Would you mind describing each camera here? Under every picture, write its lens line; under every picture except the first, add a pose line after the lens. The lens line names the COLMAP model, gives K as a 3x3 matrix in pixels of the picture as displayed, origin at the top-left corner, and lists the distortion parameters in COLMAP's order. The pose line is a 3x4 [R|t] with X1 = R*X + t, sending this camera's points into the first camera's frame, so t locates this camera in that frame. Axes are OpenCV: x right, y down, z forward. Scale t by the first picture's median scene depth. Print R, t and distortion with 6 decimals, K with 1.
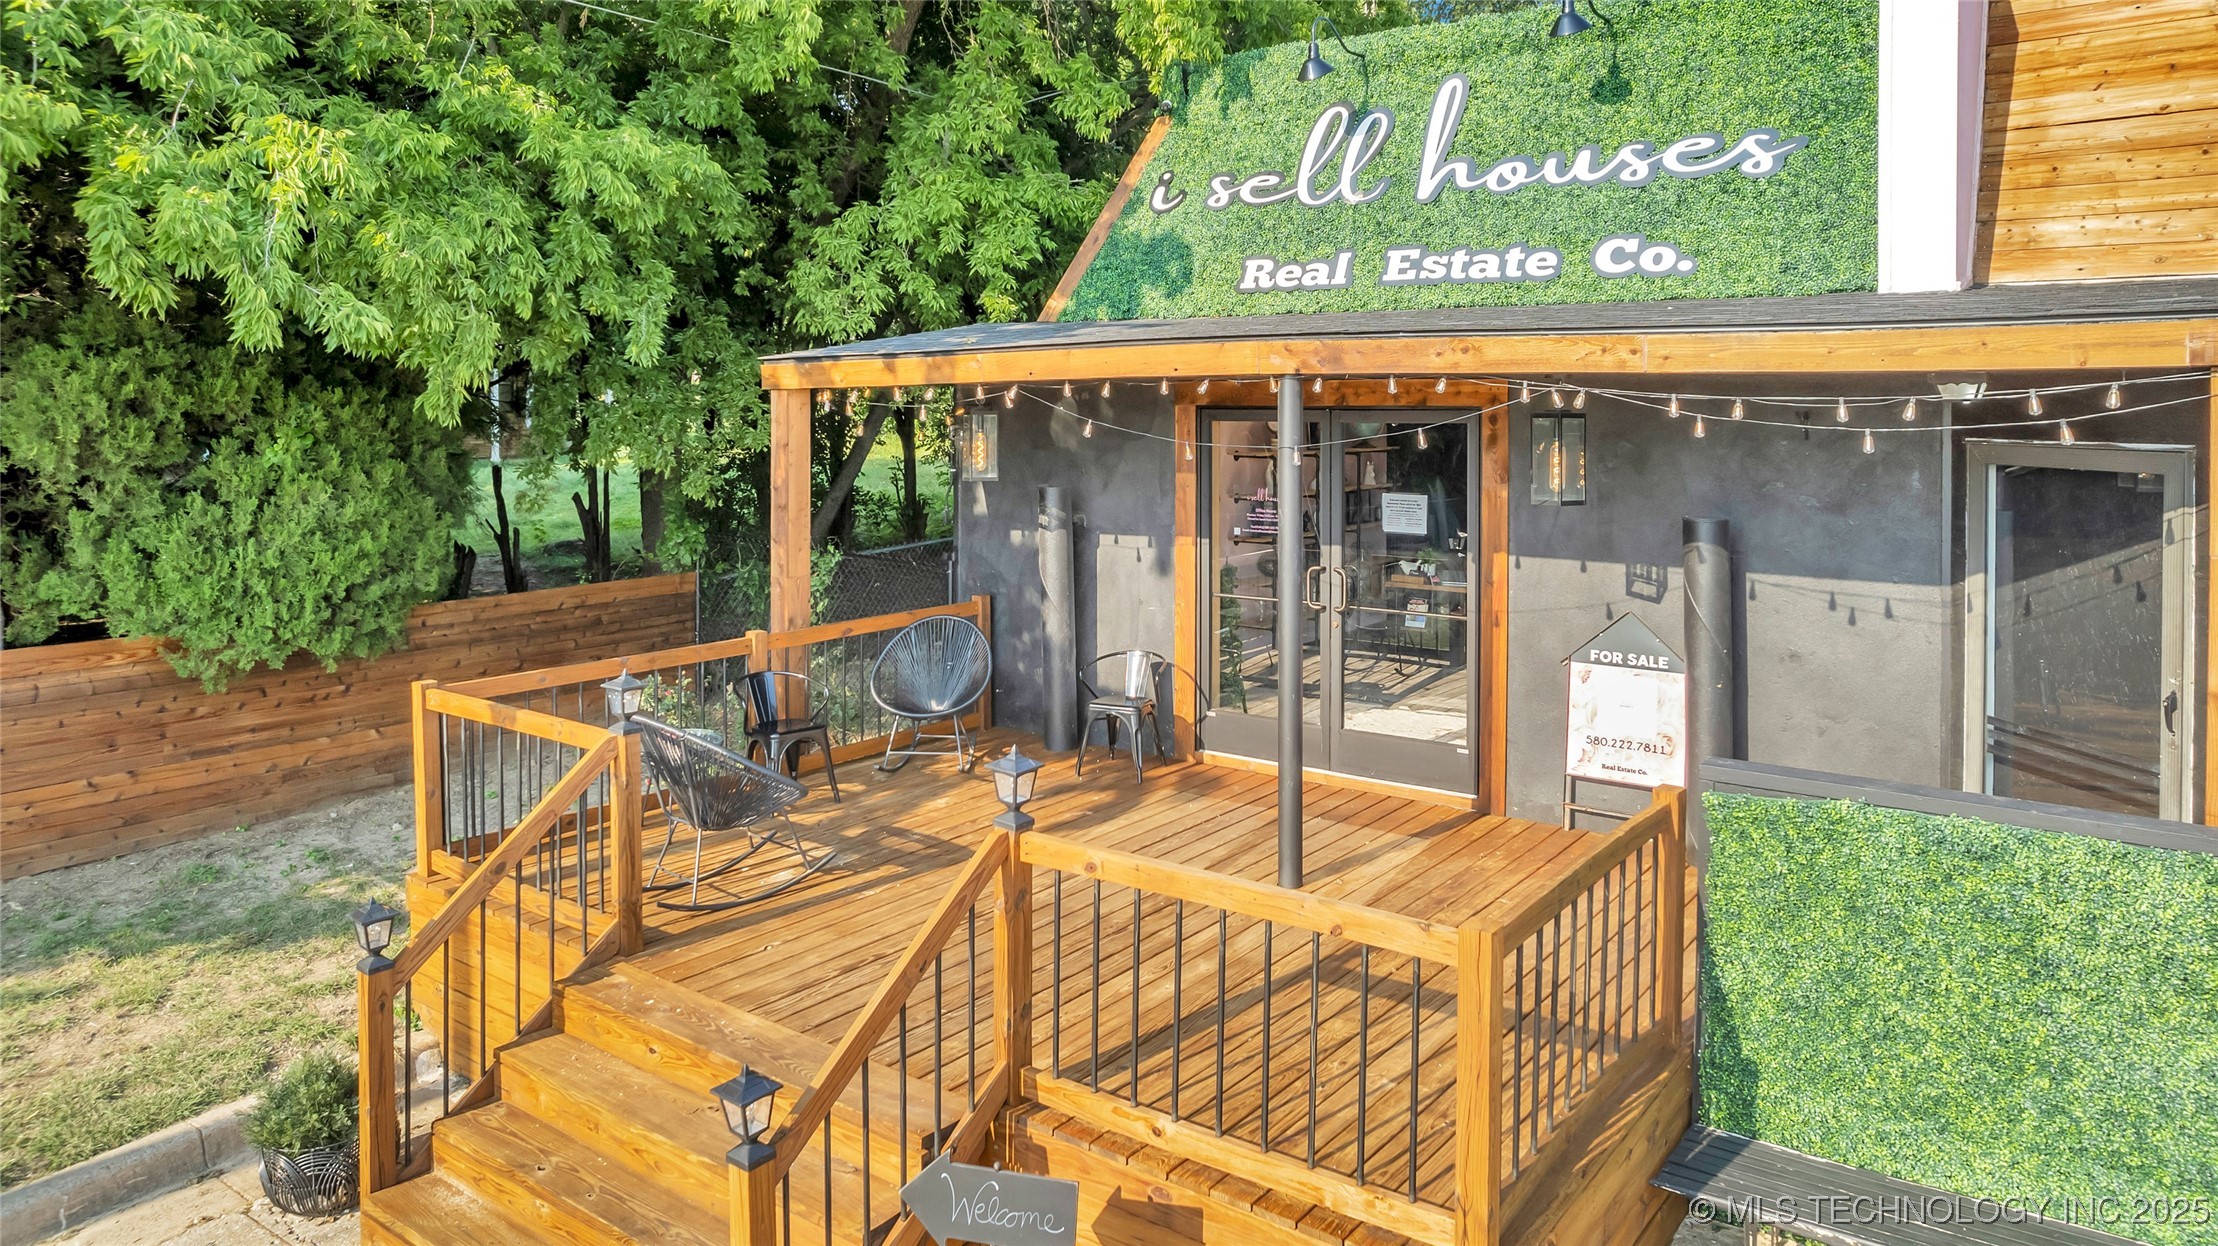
lens RADIAL K [[1462.4, 0, 1091.5], [0, 1462.4, 479.1], [0, 0, 1]] dist [-0.051985, 0.017726]
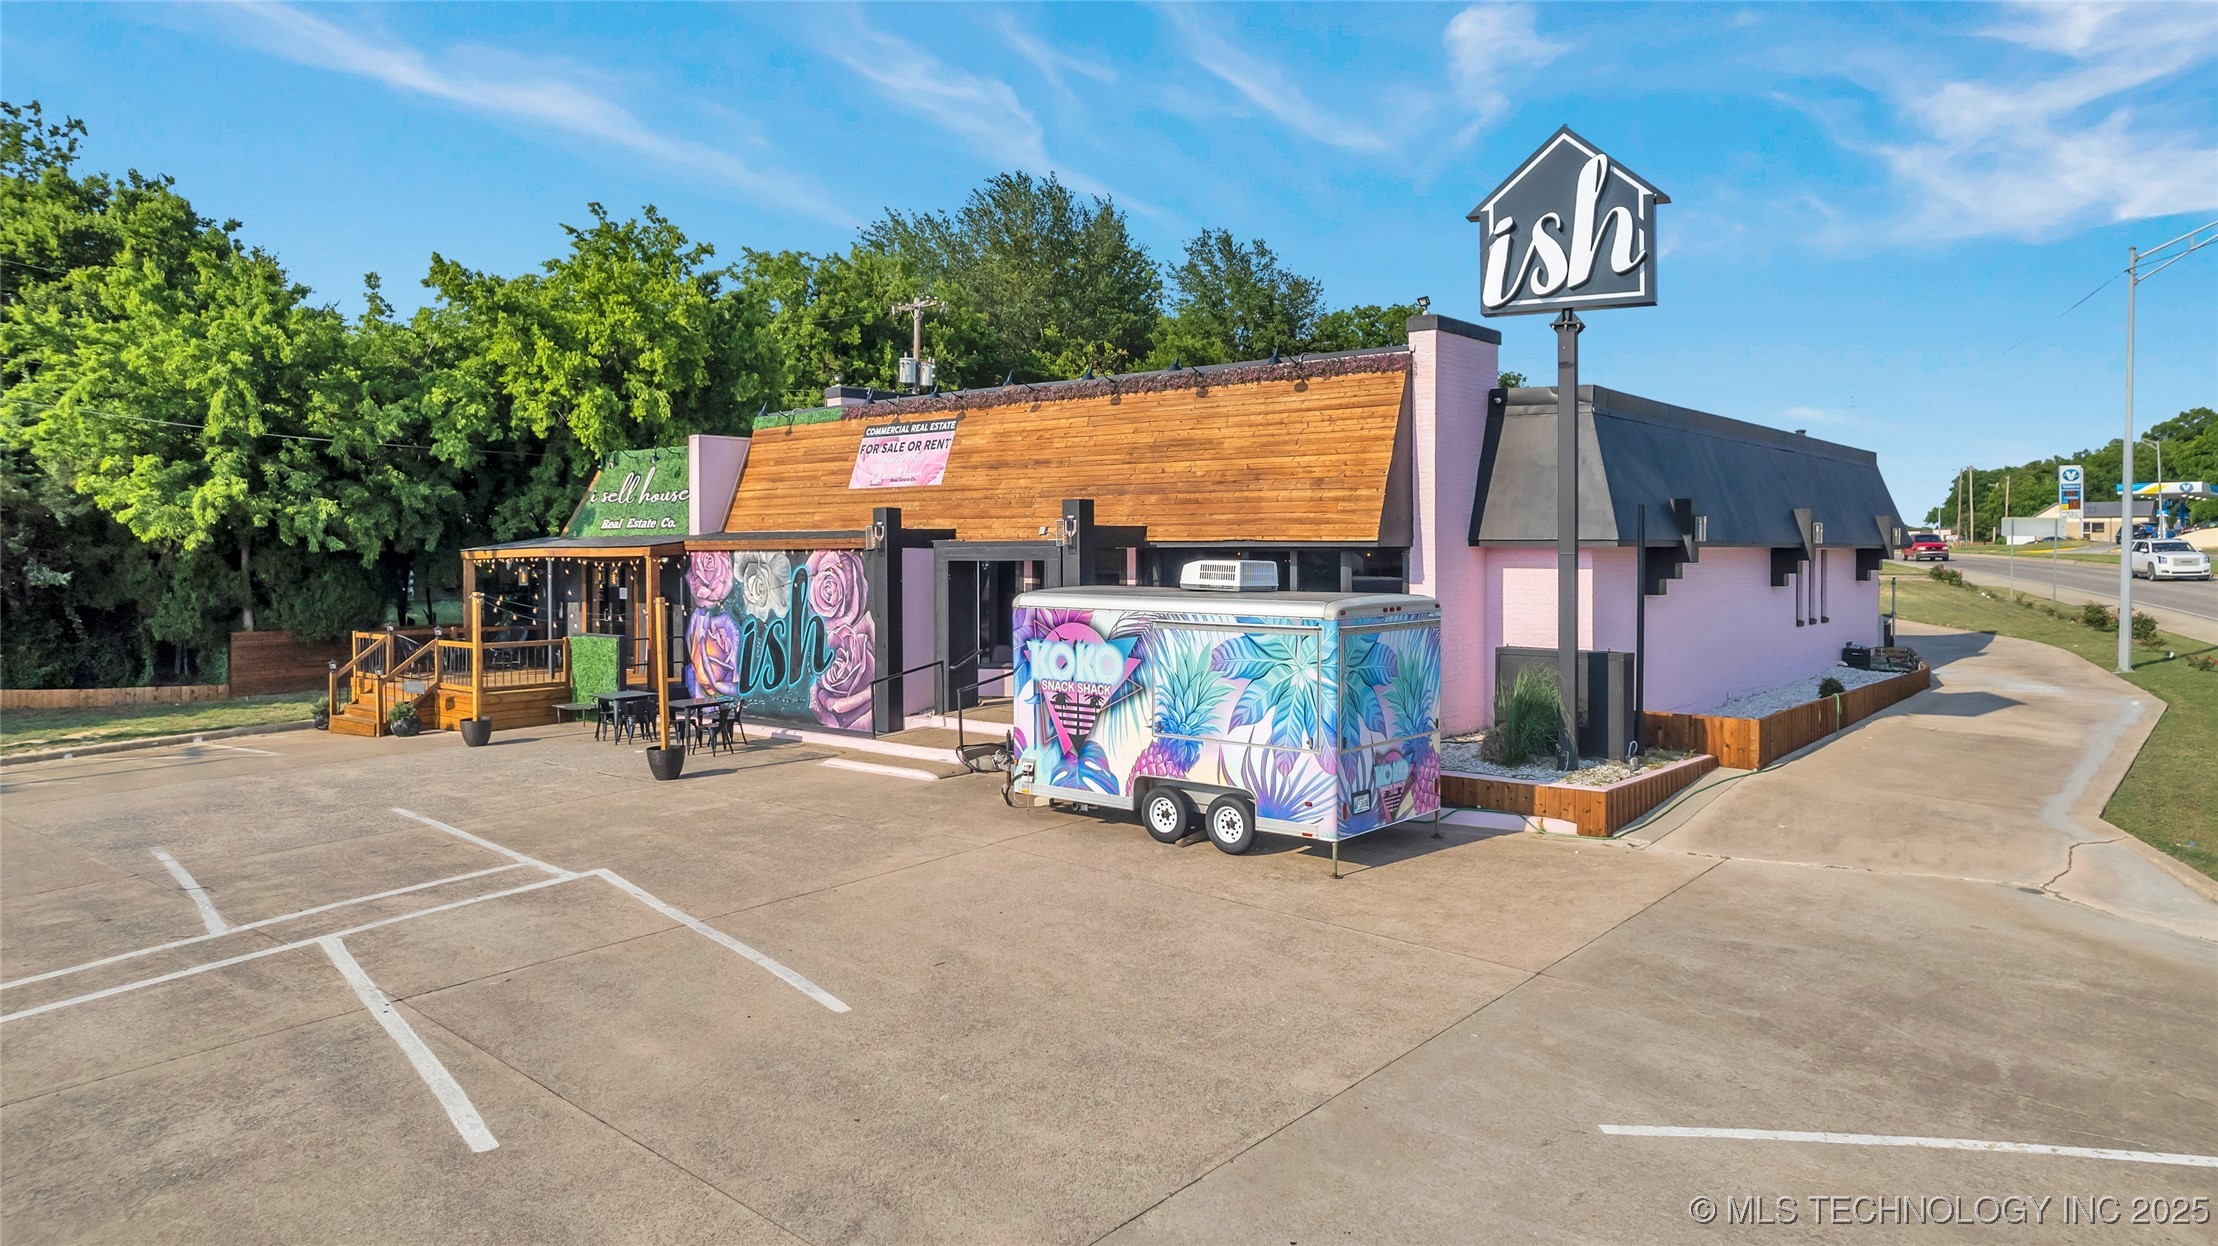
lens RADIAL K [[1462.4, 0, 1108.8], [0, 1462.4, 618.8], [0, 0, 1]] dist [-0.051985, 0.017726]
pose [[0.997830, -0.002555, -0.065791, 1.662809], [0.002204, 0.999983, -0.005400, 0.112232], [0.065803, 0.005243, 0.997819, -2.528145]]
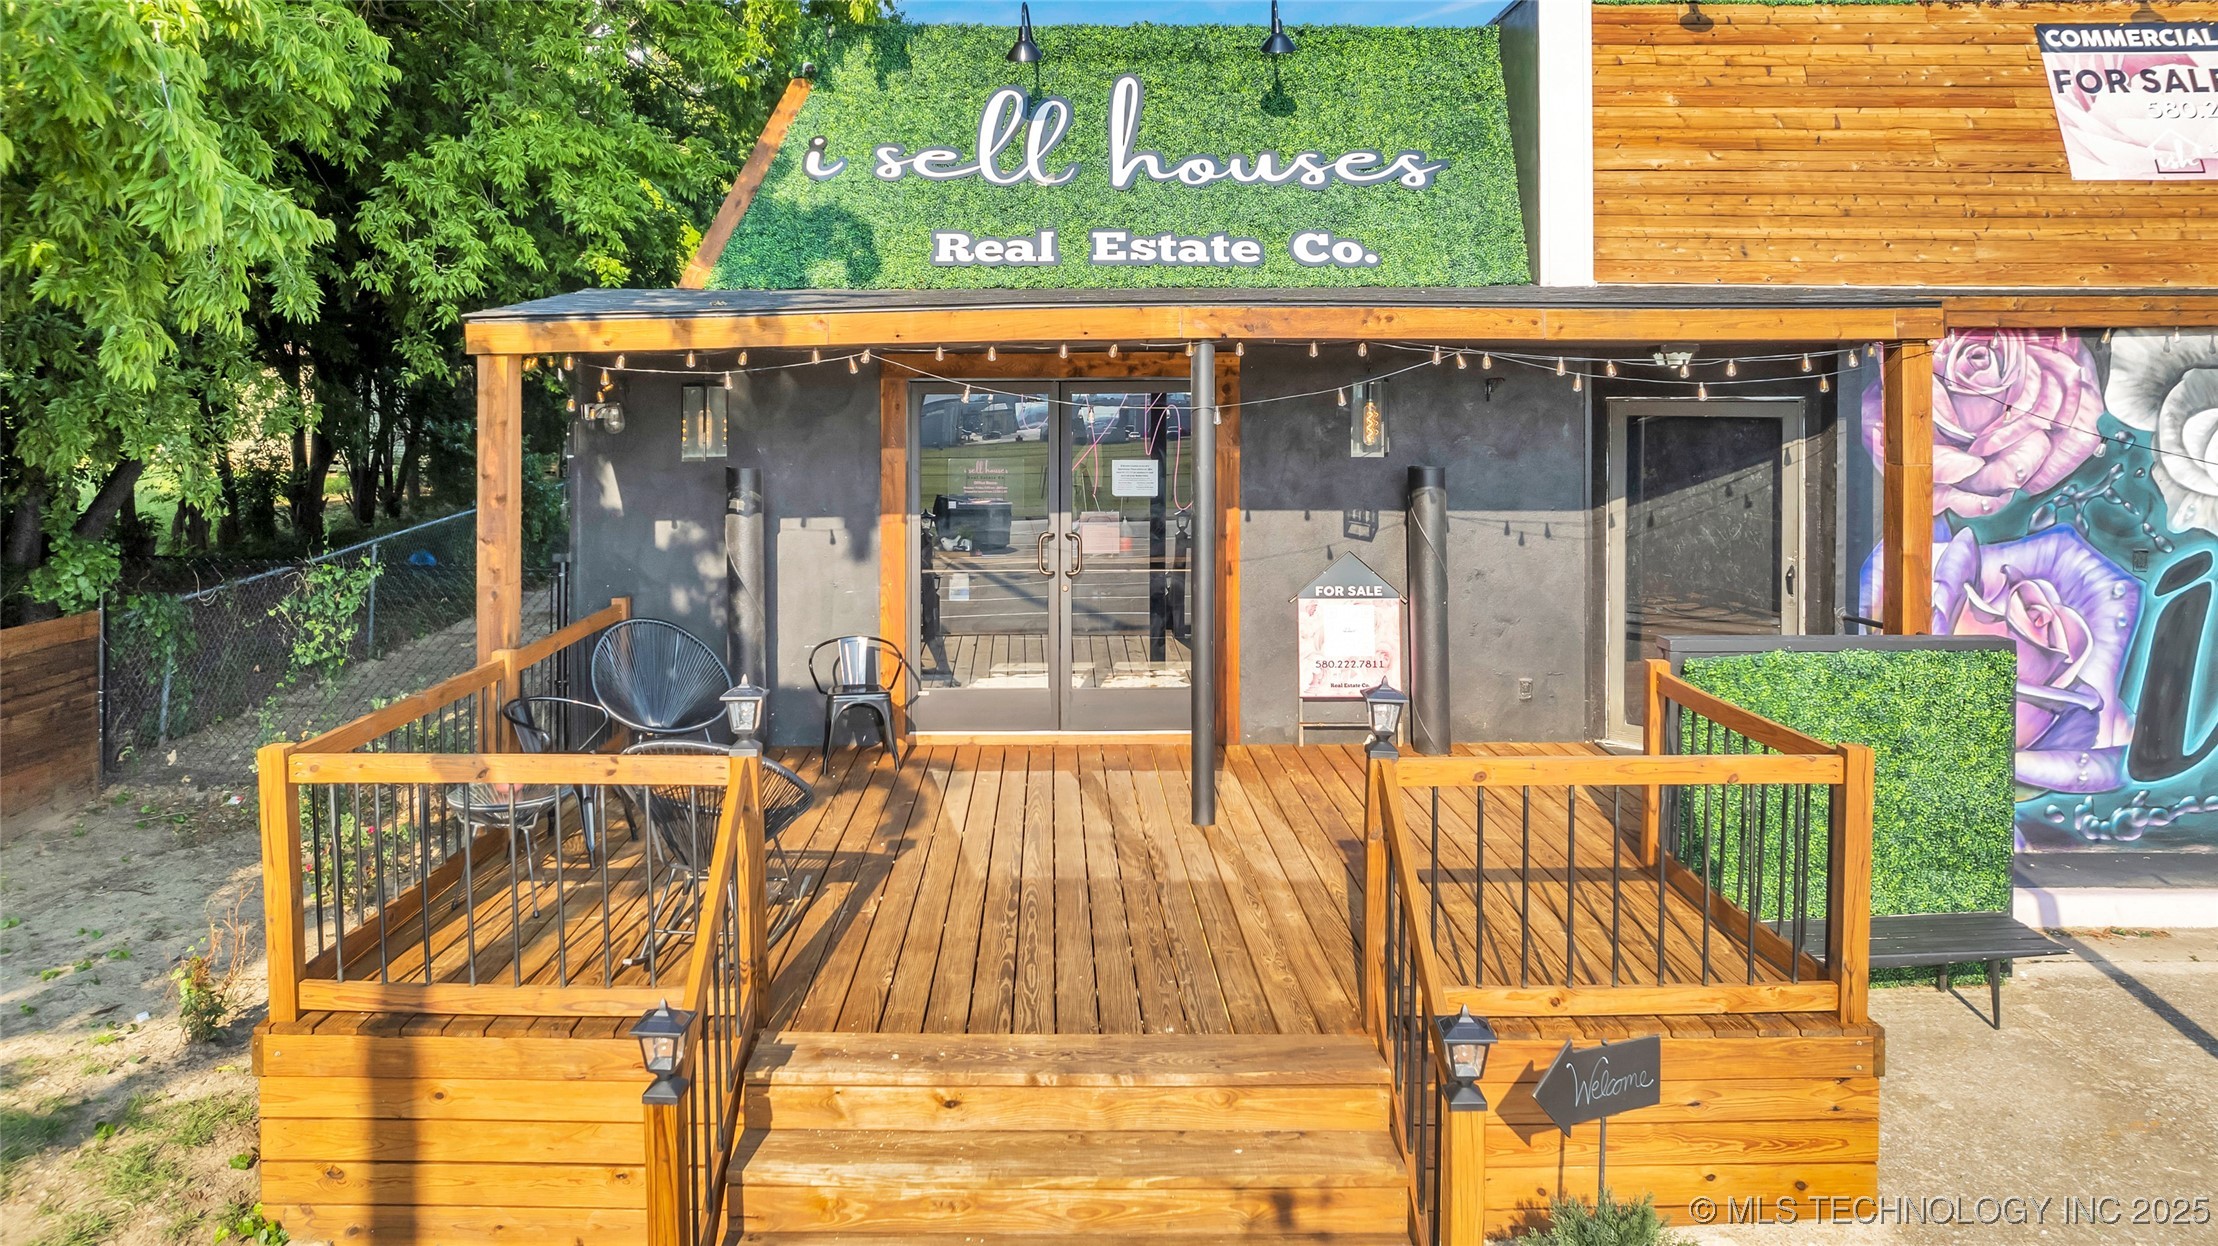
lens RADIAL K [[1462.4, 0, 1050.0], [0, 1462.4, 485.9], [0, 0, 1]] dist [-0.051985, 0.017726]
pose [[0.804745, -0.036553, 0.592494, -0.482819], [0.036996, 0.999250, 0.011399, 0.015114], [-0.592467, 0.012746, 0.805494, 0.175586]]
